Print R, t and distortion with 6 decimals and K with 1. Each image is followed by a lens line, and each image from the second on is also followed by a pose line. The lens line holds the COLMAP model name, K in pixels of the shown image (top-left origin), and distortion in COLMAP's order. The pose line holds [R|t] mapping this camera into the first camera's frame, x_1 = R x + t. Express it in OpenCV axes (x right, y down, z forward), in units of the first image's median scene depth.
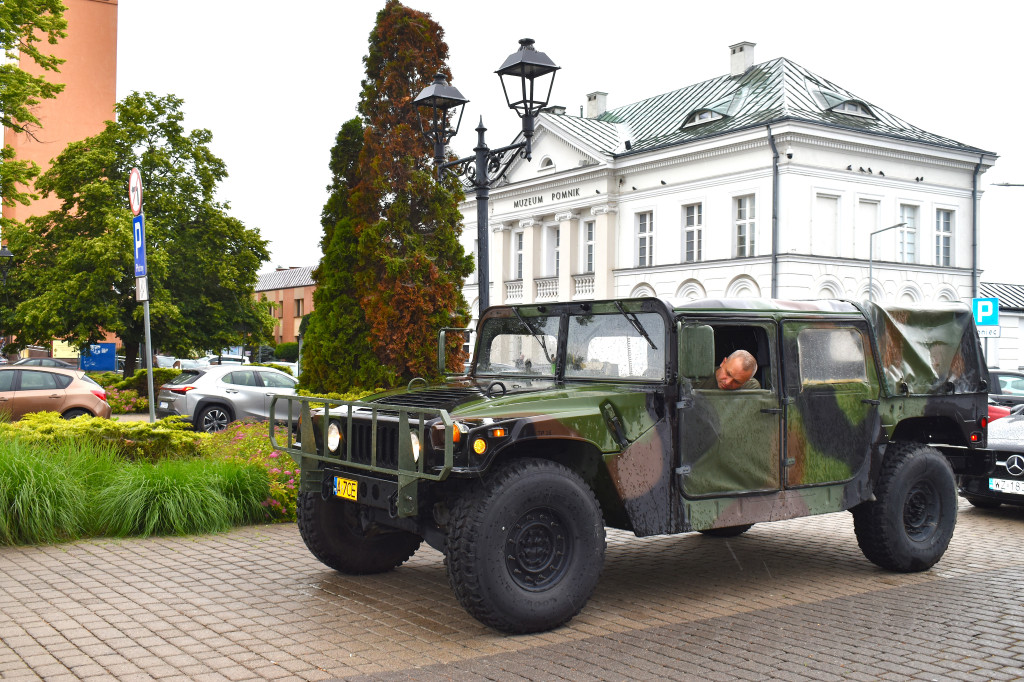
lens RADIAL K [[1110.2, 0, 509.2], [0, 1110.2, 342.7], [0, 0, 1]] dist [-0.008830, 0.000000]
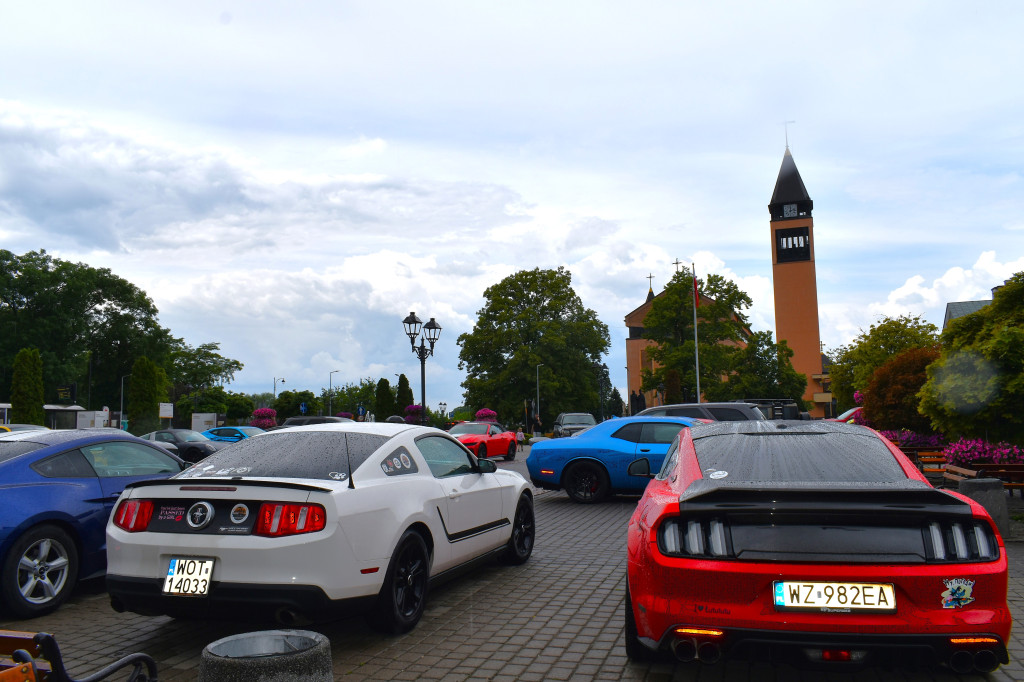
lens RADIAL K [[846.6, 0, 511.5], [0, 846.6, 343.7], [0, 0, 1]] dist [-0.024424, -0.003617]
pose [[0.620568, -0.102105, -0.777476, 0.969805], [0.038072, 0.994240, -0.100184, 0.003985], [0.783228, 0.032571, 0.620881, -0.869133]]
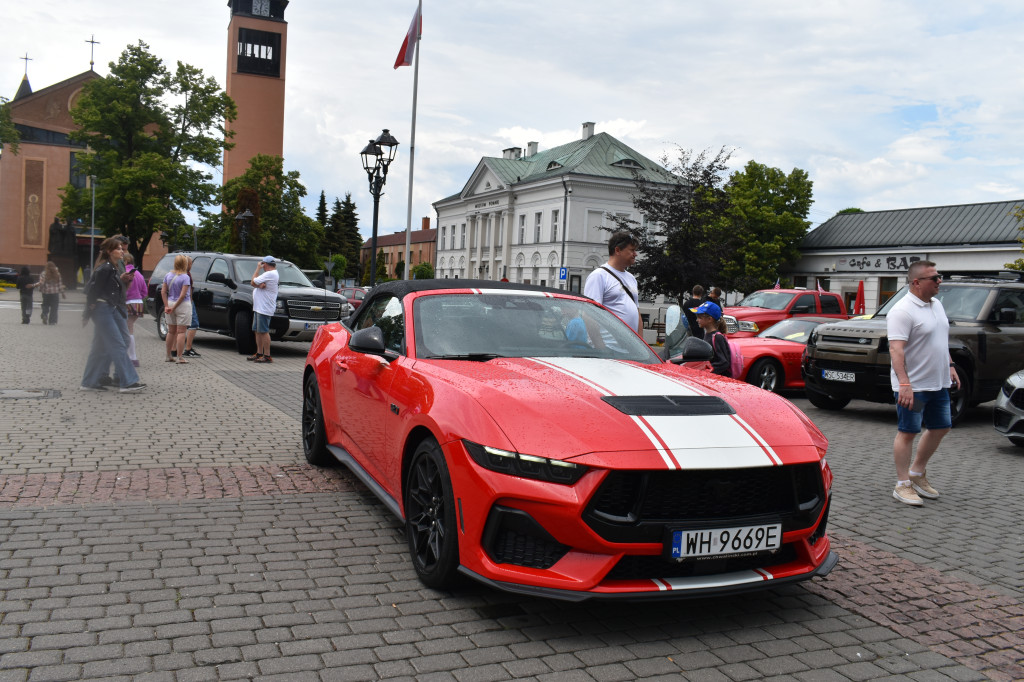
lens RADIAL K [[882.0, 0, 518.1], [0, 882.0, 336.6], [0, 0, 1]] dist [-0.039176, 0.036562]
pose [[0.989265, 0.044189, -0.139294, 0.377280], [-0.035902, 0.997464, 0.061450, -0.004011], [0.141656, -0.055789, 0.988343, -0.566729]]
